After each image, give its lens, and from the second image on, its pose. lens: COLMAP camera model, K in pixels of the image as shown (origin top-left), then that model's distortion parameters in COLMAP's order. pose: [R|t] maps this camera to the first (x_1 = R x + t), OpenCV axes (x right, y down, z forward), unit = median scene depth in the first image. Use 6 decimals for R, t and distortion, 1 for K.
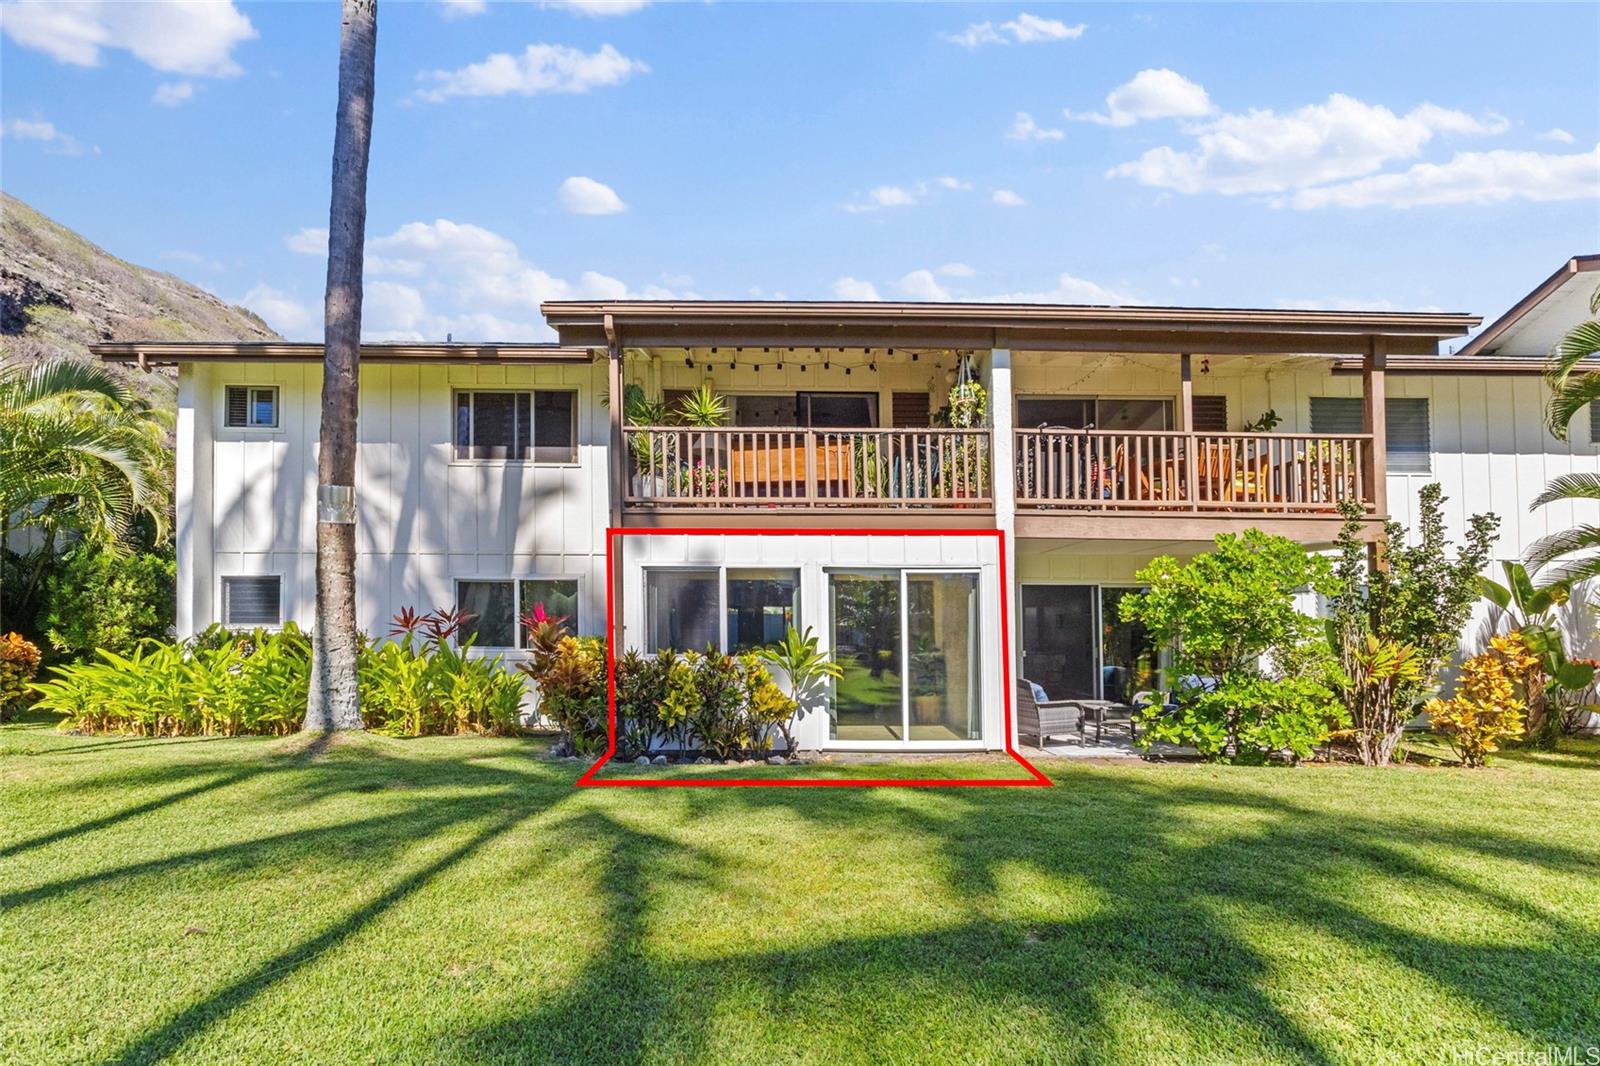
lens RADIAL K [[764.4, 0, 799.4], [0, 764.4, 610.7], [0, 0, 1]] dist [-0.003079, -0.000268]
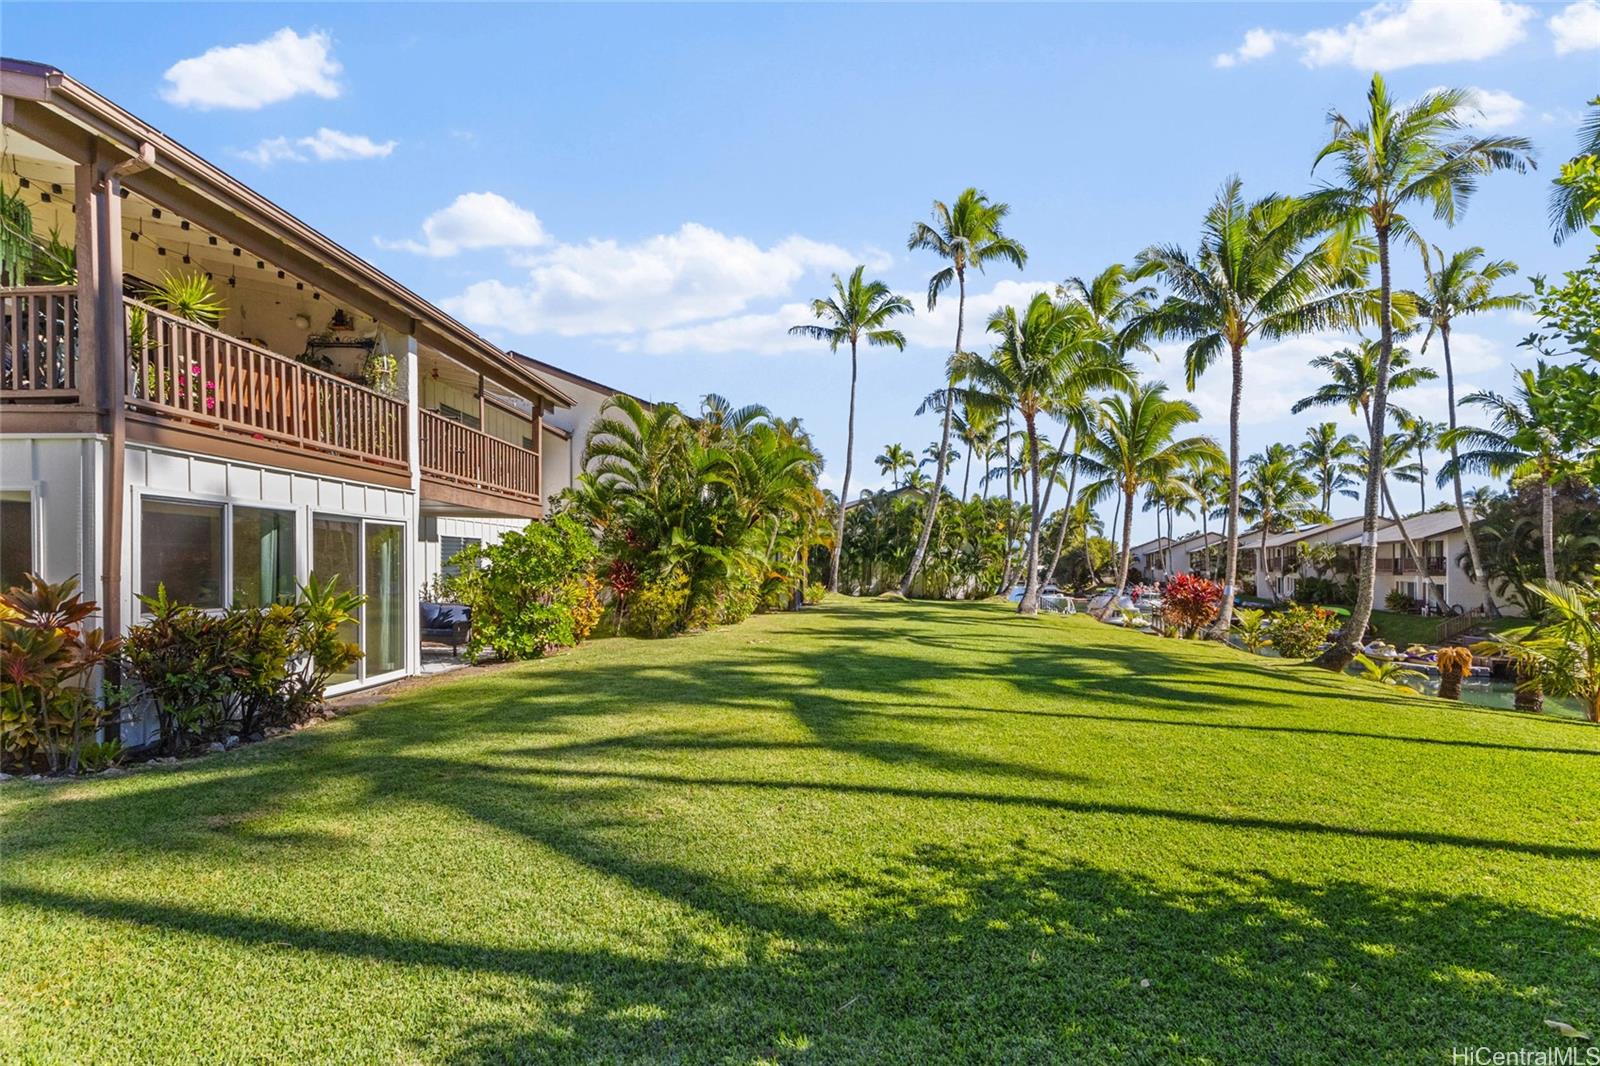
lens RADIAL K [[760.2, 0, 795.2], [0, 760.2, 545.0], [0, 0, 1]] dist [0.003784, 0.001101]
pose [[0.054664, 0.019910, 0.998306, -0.906944], [-0.081155, 0.996582, -0.015432, -0.049698], [-0.995201, -0.080174, 0.056093, 0.322809]]
